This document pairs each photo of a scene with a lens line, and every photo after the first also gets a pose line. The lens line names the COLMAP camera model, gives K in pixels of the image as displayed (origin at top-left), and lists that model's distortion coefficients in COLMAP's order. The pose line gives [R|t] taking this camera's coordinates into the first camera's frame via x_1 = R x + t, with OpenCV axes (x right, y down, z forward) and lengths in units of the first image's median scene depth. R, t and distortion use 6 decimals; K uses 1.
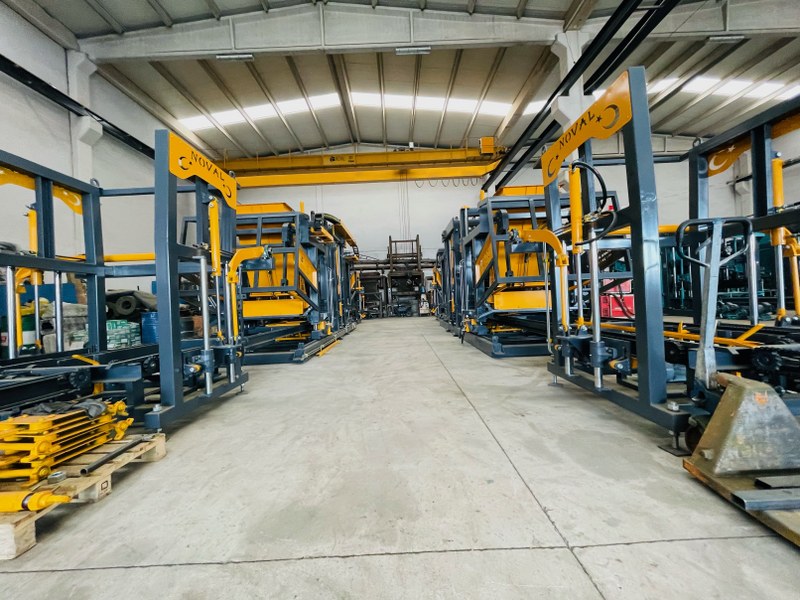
lens RADIAL K [[321.2, 0, 400.0], [0, 321.2, 300.0], [0, 0, 1]] dist [-0.004384, -0.000011]
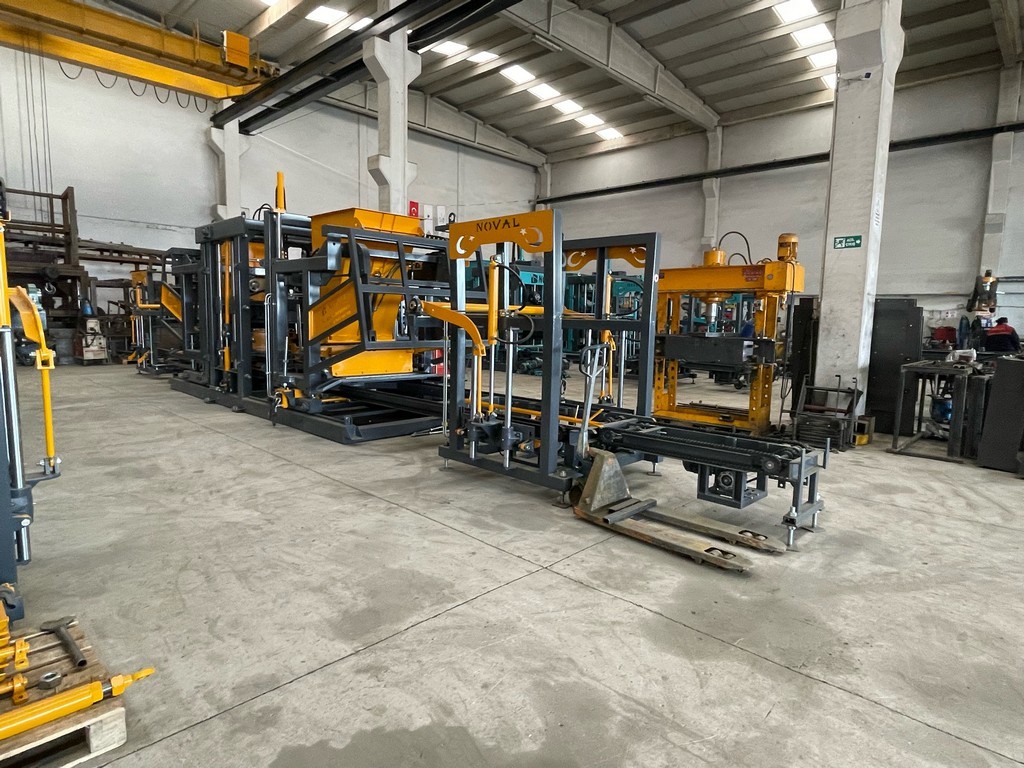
lens RADIAL K [[568.5, 0, 512.0], [0, 568.5, 384.0], [0, 0, 1]] dist [0.005232, -0.000058]
pose [[0.700272, -0.021184, 0.713562, -0.814357], [-0.051612, 0.995442, 0.080202, -0.185950], [-0.712008, -0.092992, 0.695986, -0.397745]]
